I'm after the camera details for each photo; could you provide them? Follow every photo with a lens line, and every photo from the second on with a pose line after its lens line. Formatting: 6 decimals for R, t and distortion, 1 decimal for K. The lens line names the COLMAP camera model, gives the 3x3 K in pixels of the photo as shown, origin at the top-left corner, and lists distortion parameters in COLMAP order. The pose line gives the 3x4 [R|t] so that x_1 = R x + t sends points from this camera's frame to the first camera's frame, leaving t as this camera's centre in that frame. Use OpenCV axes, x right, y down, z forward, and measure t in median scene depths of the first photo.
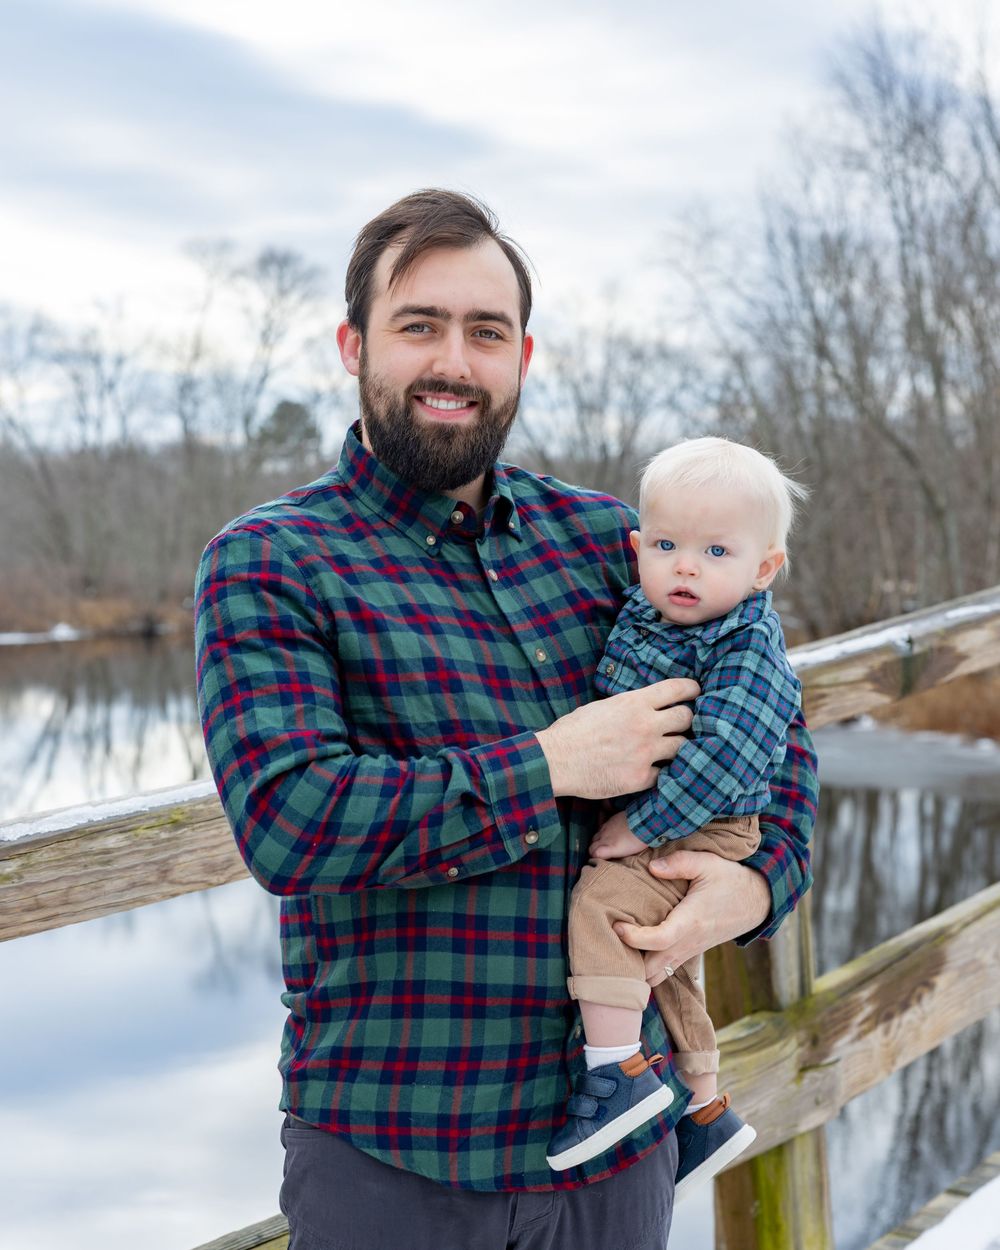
lens RADIAL K [[2401.3, 0, 500.6], [0, 2401.3, 668.0], [0, 0, 1]] dist [0.003938, -0.025060]
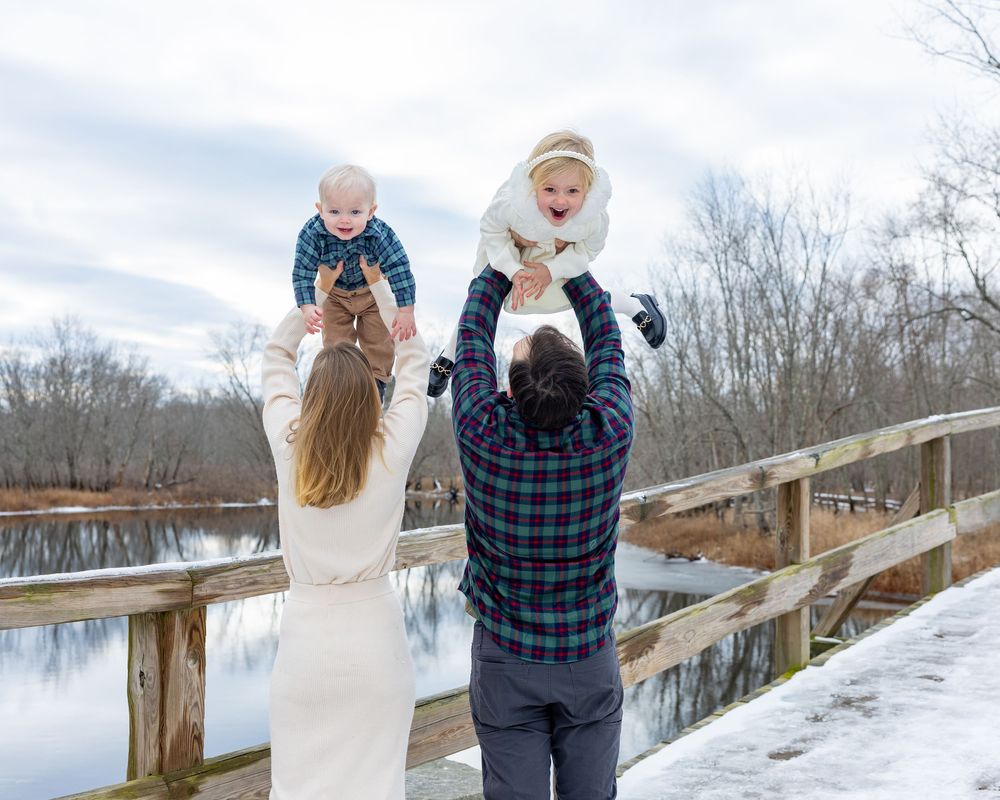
lens RADIAL K [[1359.2, 0, 534.4], [0, 1359.2, 401.3], [0, 0, 1]] dist [-0.004296, -0.001168]
pose [[0.999630, 0.022353, 0.015477, 0.038982], [-0.020796, 0.995326, -0.094303, 0.021473], [-0.017513, 0.093946, 0.995423, -0.309674]]
